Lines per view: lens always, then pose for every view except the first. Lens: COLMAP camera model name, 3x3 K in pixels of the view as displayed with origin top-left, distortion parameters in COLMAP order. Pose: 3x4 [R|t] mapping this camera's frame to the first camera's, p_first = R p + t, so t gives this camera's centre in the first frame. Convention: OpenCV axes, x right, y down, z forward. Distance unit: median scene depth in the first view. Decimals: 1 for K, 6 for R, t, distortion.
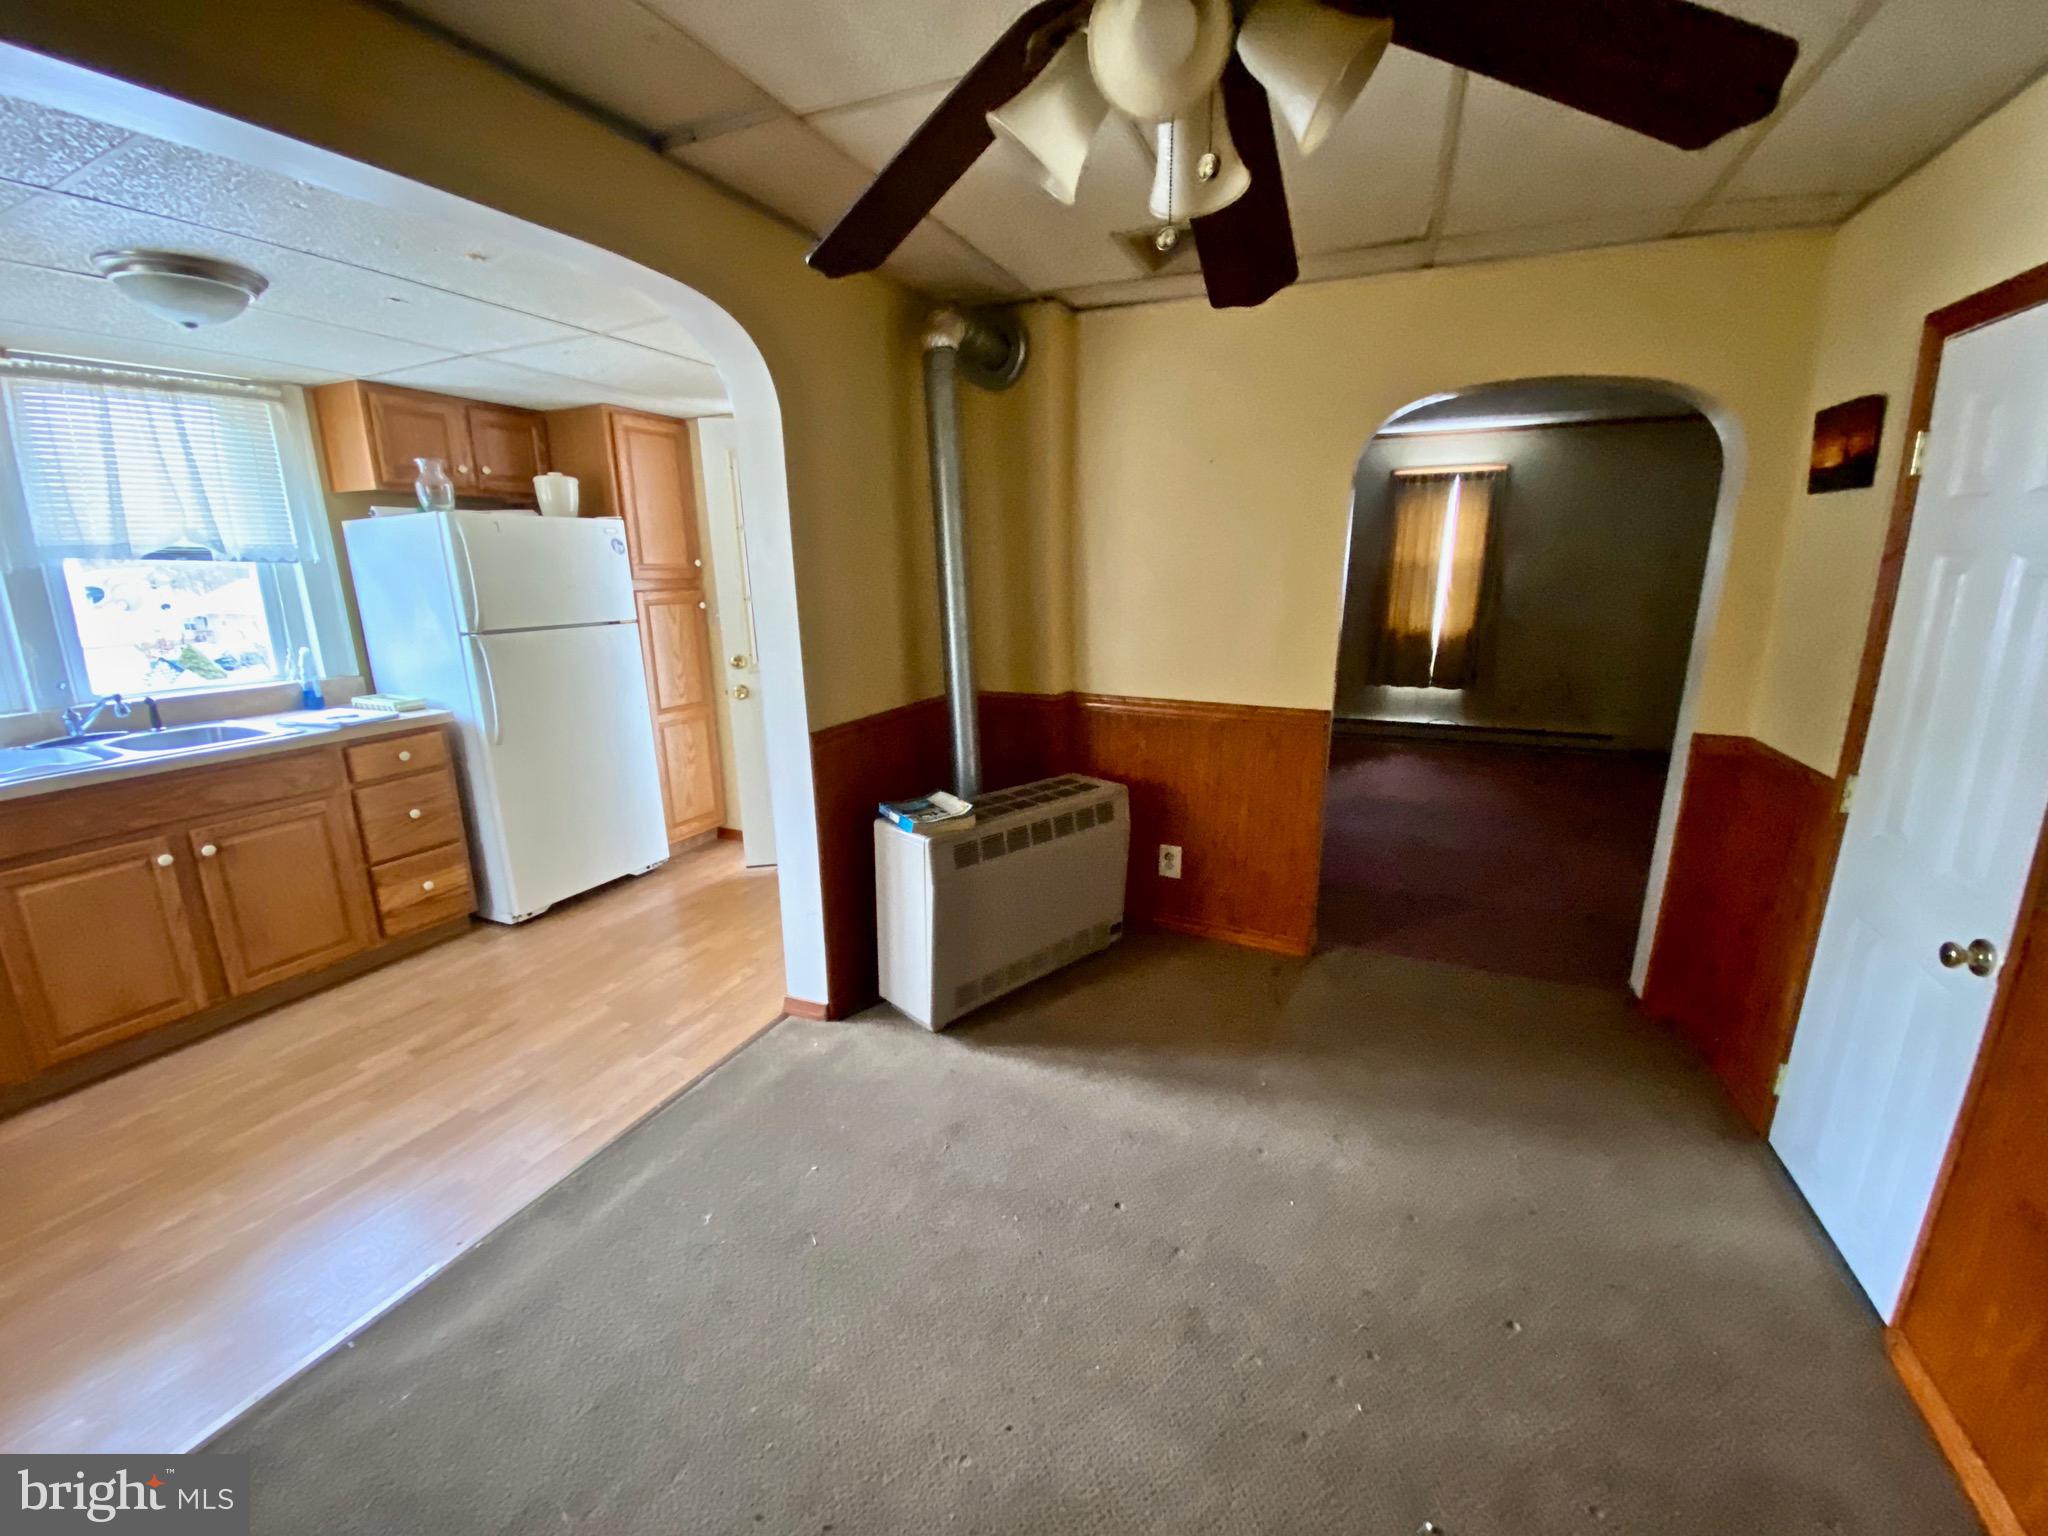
lens RADIAL K [[833.8, 0, 1028.2], [0, 833.8, 761.4], [0, 0, 1]] dist [-0.016246, -0.000390]
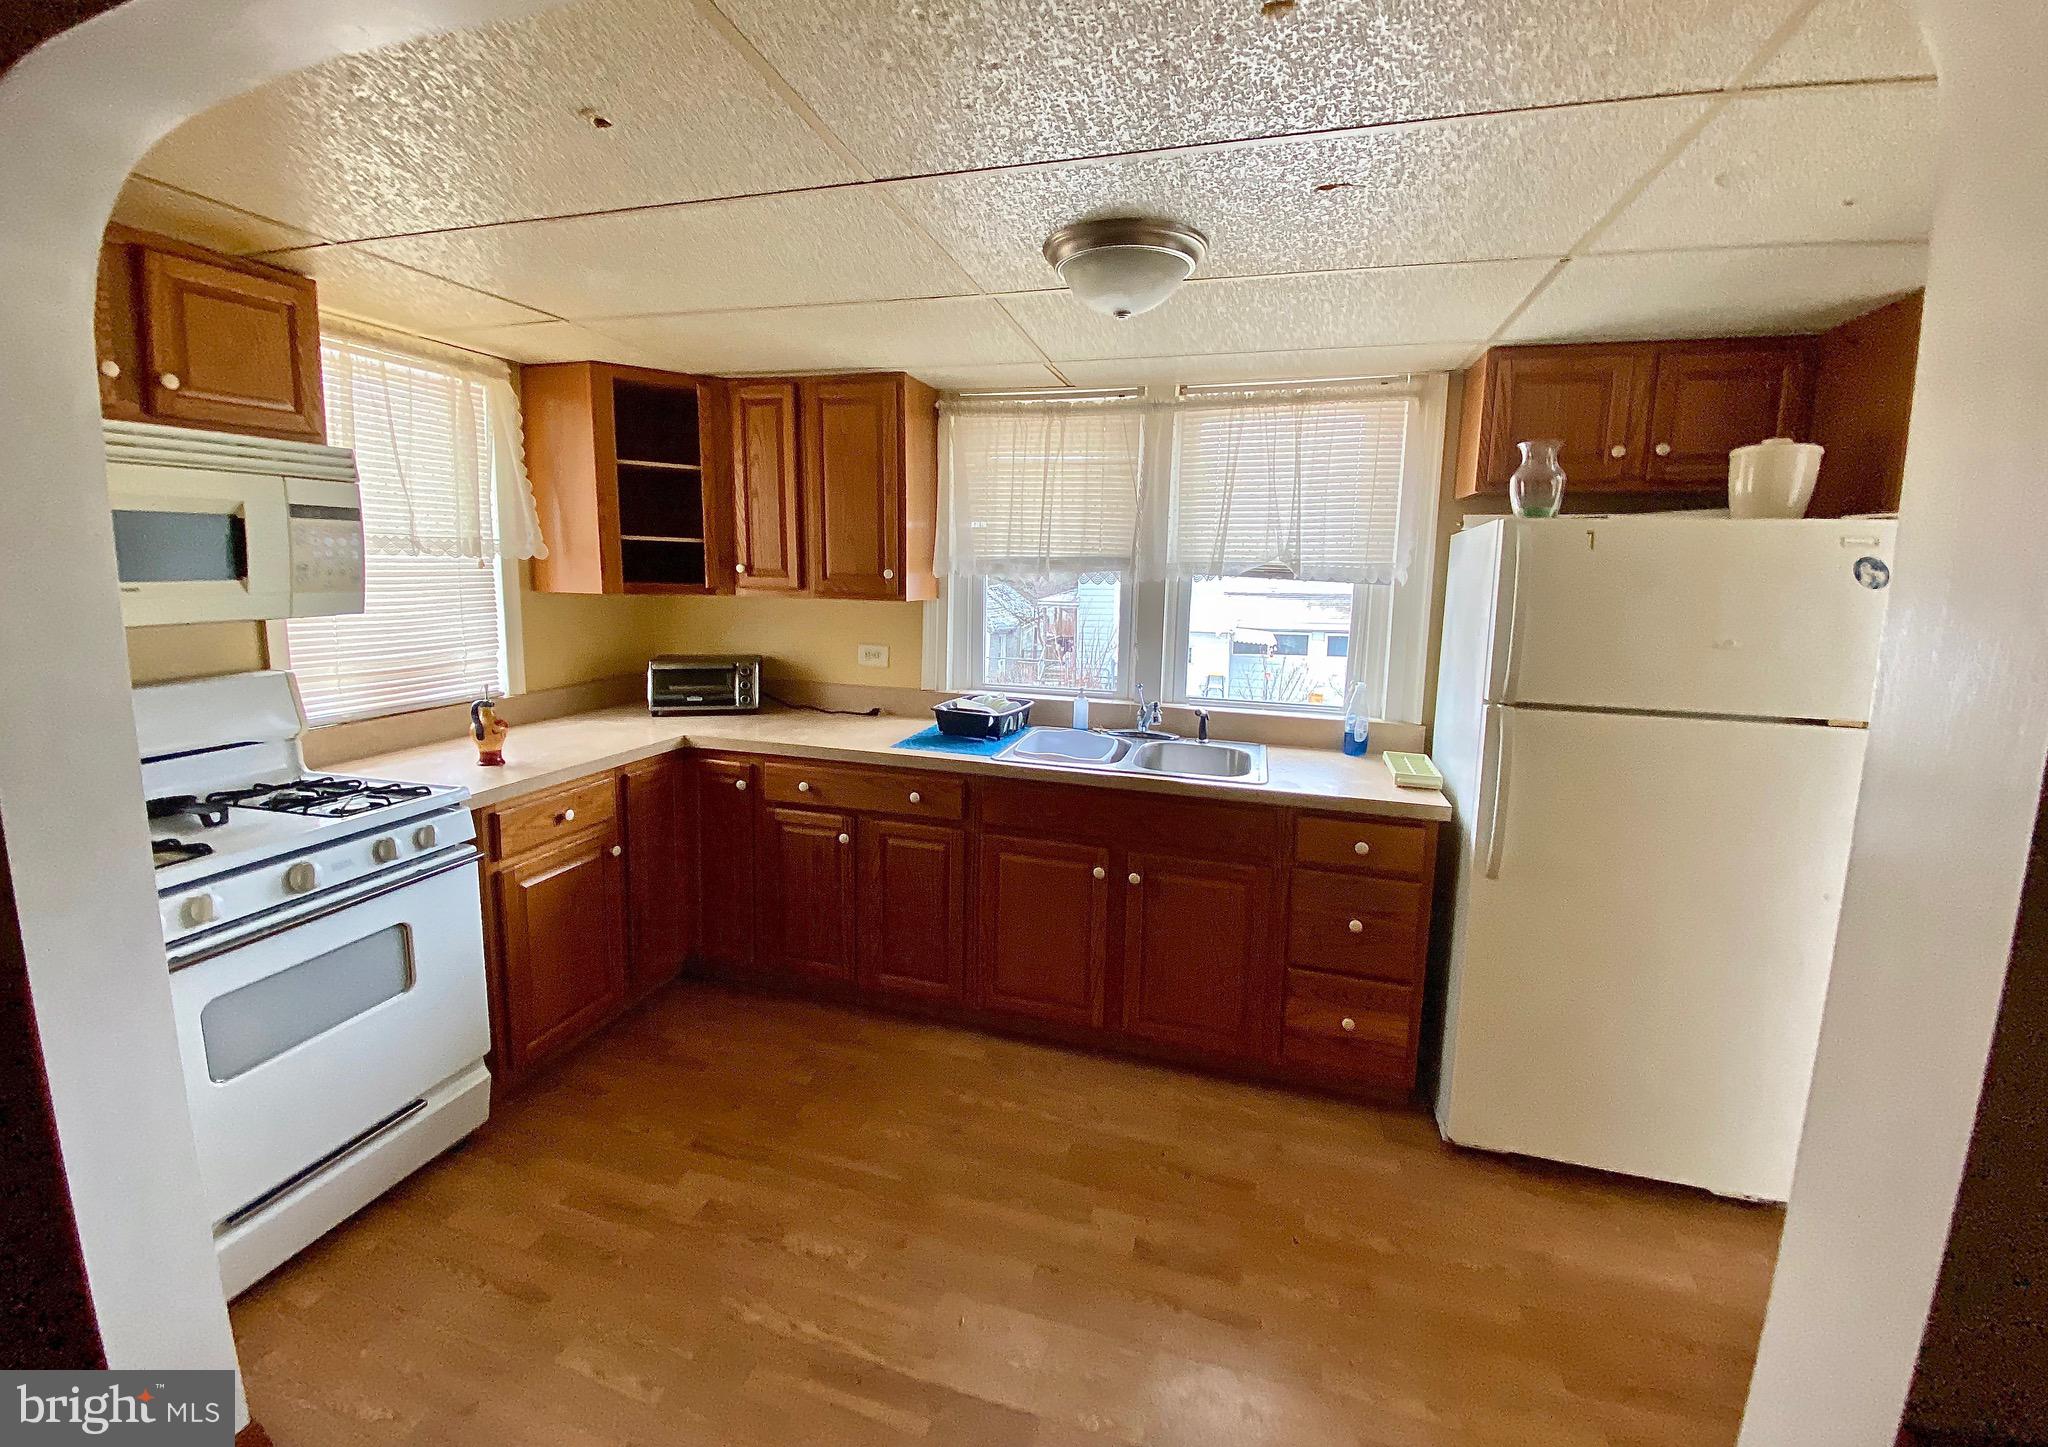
lens RADIAL K [[821.1, 0, 1042.0], [0, 821.1, 673.6], [0, 0, 1]] dist [0.000095, -0.000029]
pose [[0.128031, 0.139820, -0.981865, -0.095140], [-0.252525, 0.961979, 0.104059, -0.154770], [0.959082, 0.234623, 0.158471, 0.561471]]
